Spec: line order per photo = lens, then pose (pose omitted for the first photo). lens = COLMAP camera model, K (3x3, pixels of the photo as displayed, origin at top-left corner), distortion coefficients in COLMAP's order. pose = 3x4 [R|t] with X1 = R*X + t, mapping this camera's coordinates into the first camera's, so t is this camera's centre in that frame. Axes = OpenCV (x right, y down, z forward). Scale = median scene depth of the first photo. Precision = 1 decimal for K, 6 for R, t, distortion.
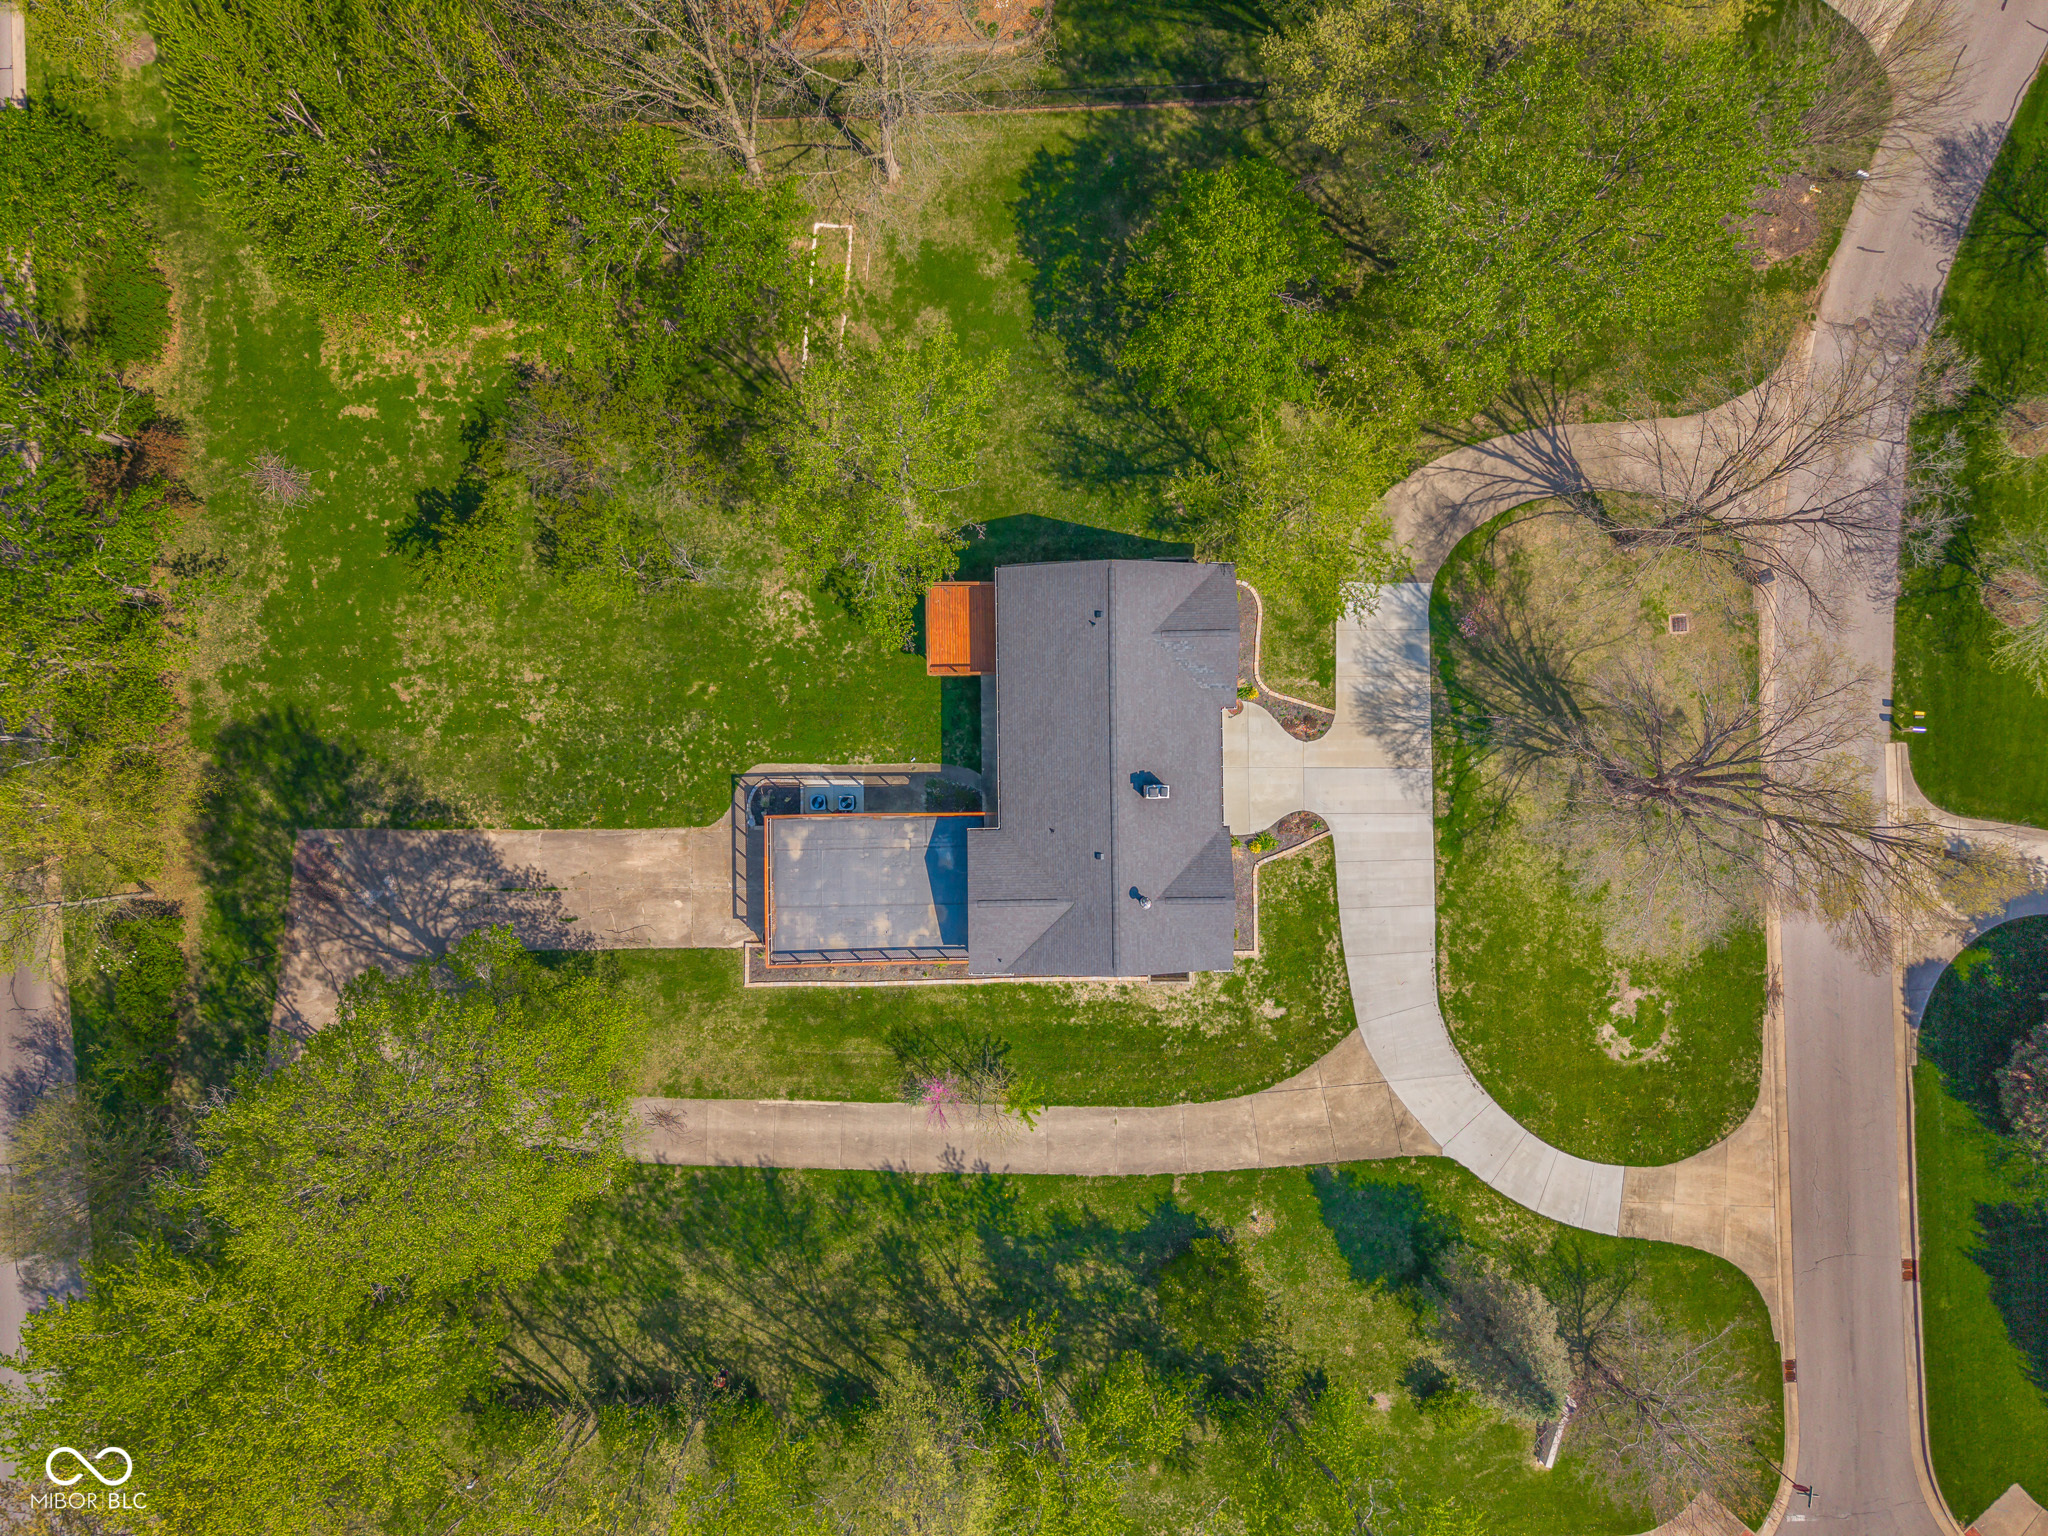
lens RADIAL K [[1627.8, 0, 1008.8], [0, 1627.8, 763.2], [0, 0, 1]] dist [-0.053422, -0.005049]
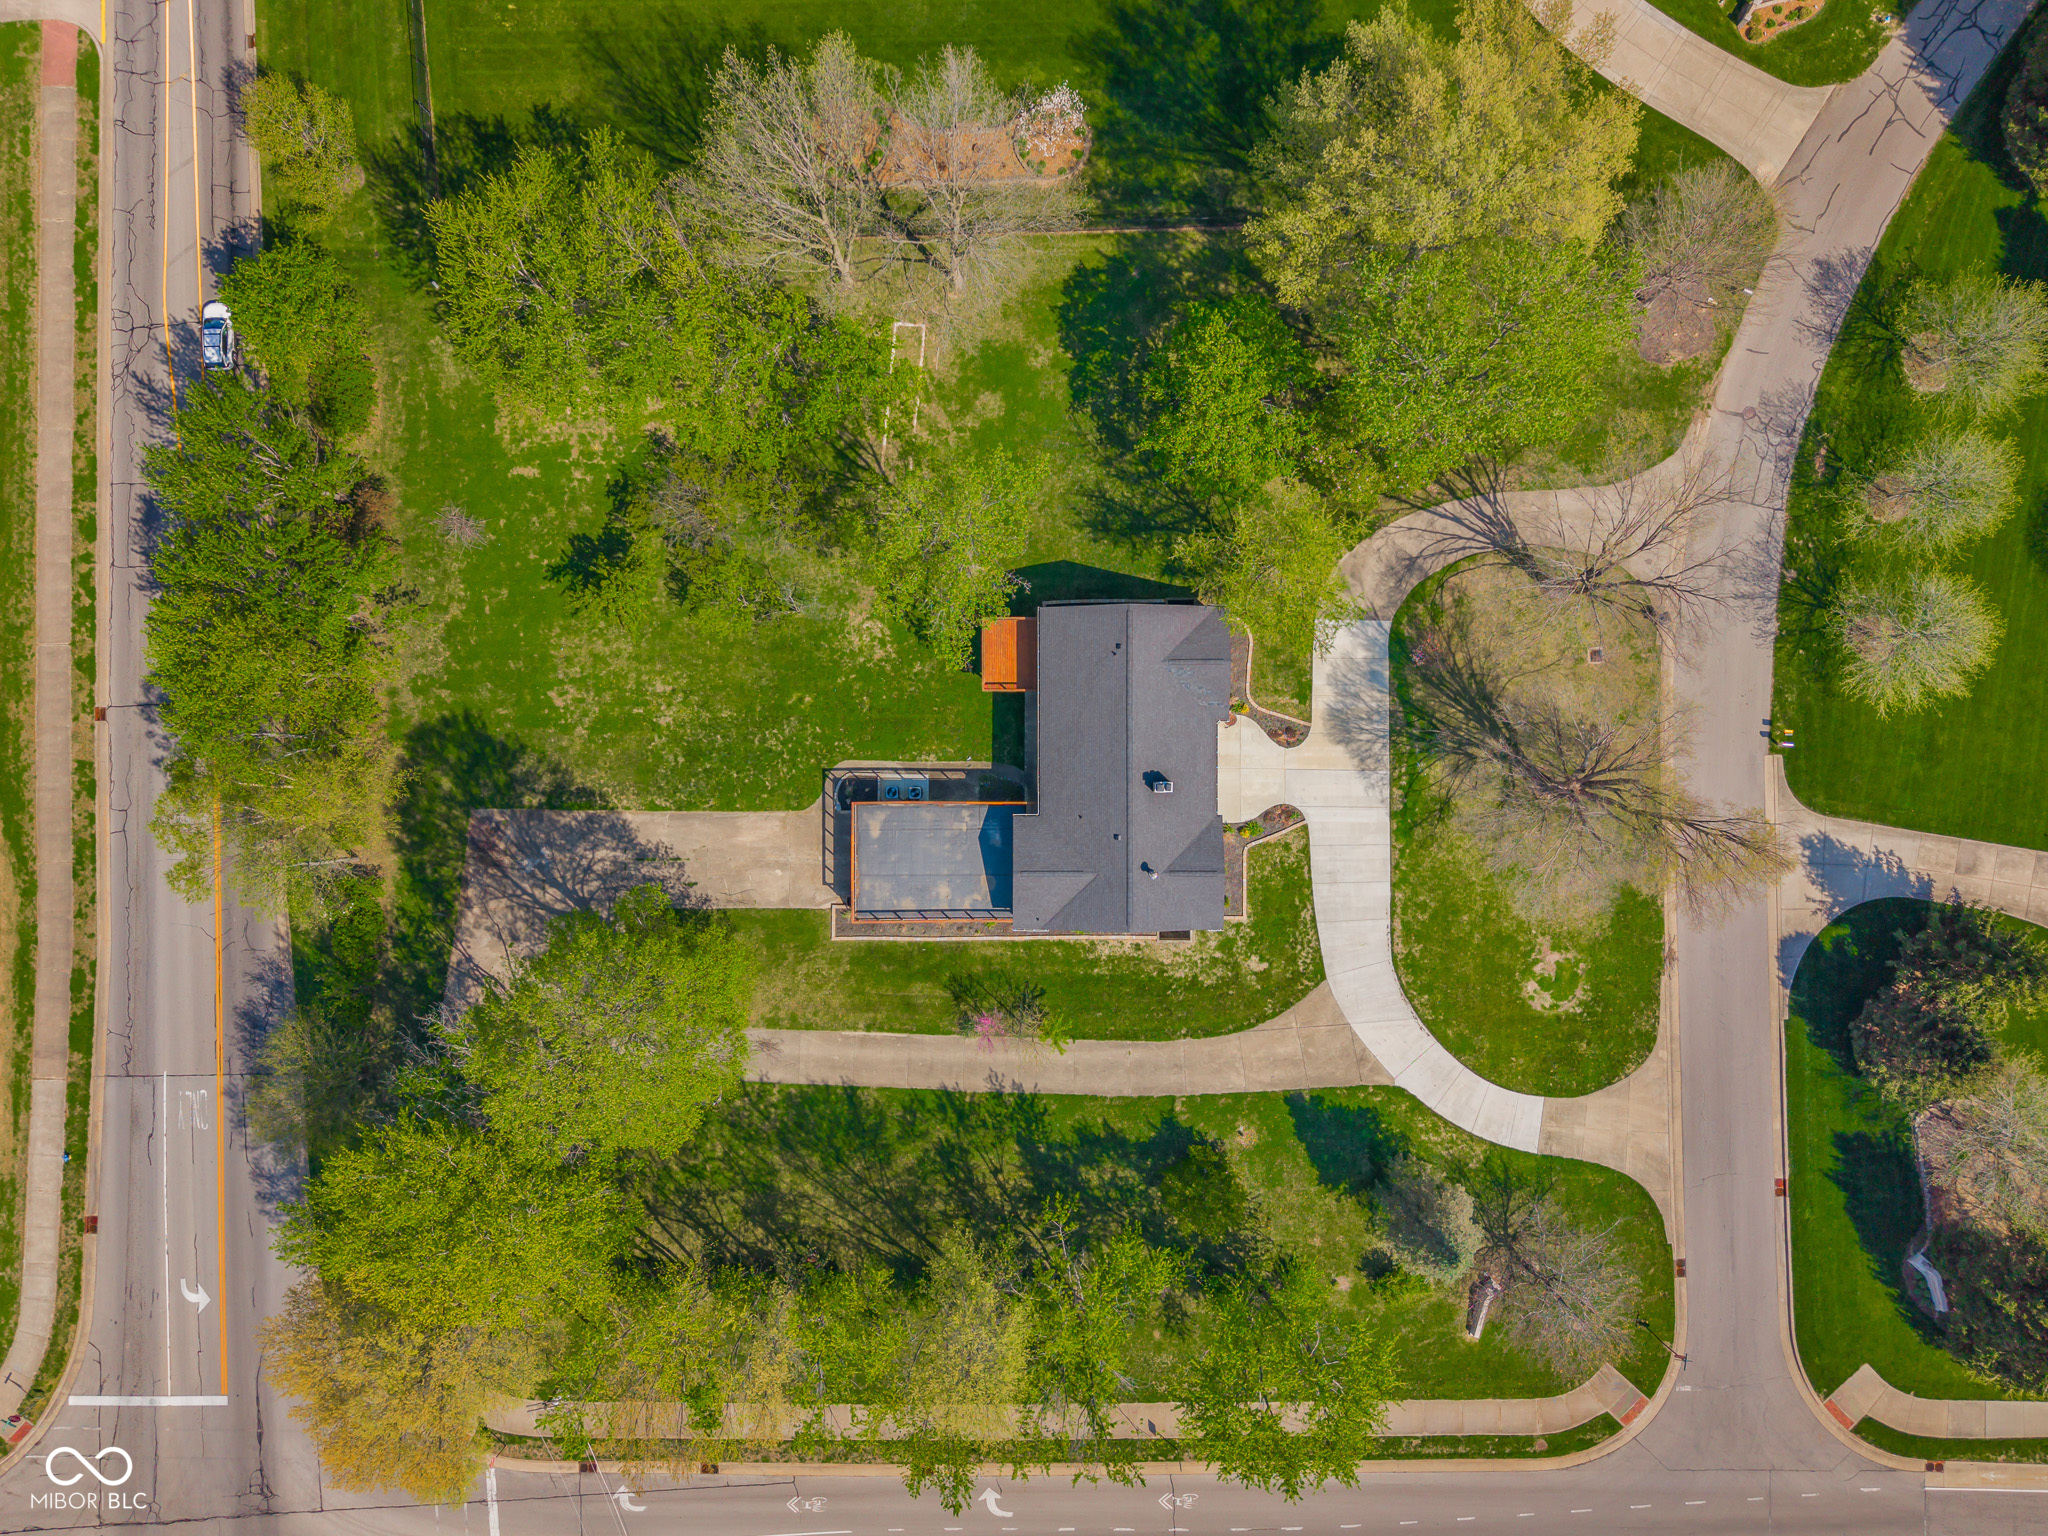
lens RADIAL K [[1627.8, 0, 1026.5], [0, 1627.8, 768.1], [0, 0, 1]] dist [-0.053422, -0.005049]
pose [[0.999830, 0.012401, -0.013663, 0.001332], [-0.012292, 0.999893, 0.007968, -0.005509], [0.013760, -0.007798, 0.999875, -0.238566]]
